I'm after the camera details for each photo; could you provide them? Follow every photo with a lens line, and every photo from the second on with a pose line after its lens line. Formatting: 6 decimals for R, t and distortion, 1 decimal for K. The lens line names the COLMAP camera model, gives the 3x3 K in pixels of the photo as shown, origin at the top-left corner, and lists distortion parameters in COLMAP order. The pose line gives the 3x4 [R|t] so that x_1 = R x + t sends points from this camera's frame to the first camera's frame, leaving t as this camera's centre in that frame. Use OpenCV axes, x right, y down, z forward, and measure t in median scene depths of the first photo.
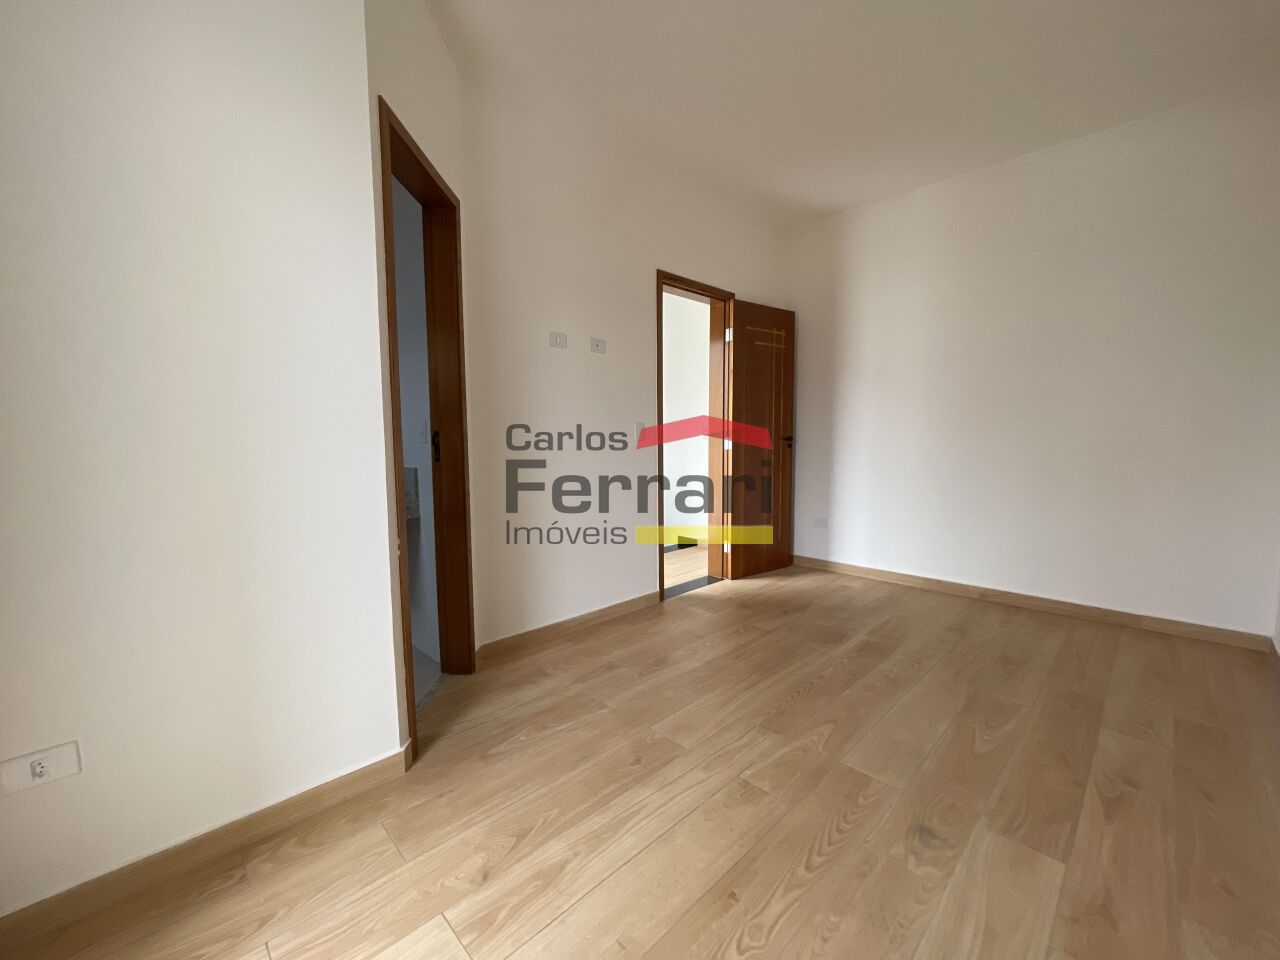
lens RADIAL K [[519.2, 0, 641.4], [0, 519.2, 481.3], [0, 0, 1]] dist [0.000170, -0.000080]
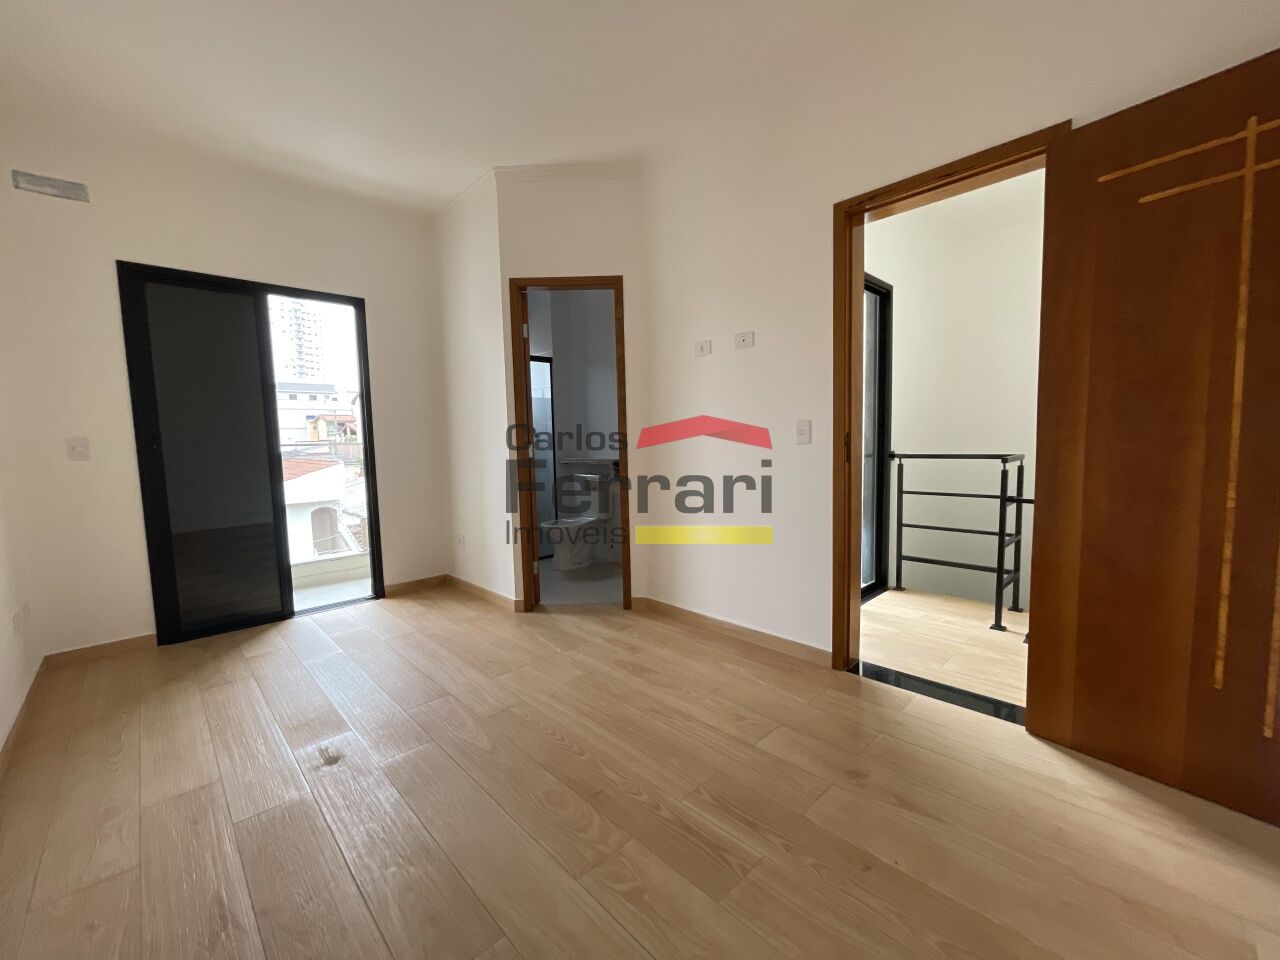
lens RADIAL K [[519.2, 0, 640.6], [0, 519.2, 480.2], [0, 0, 1]] dist [0.000170, -0.000080]
pose [[-0.013444, 0.083796, -0.996392, 1.066717], [-0.064672, 0.994323, 0.084495, -0.101606], [0.997816, 0.065574, -0.007948, 1.049566]]
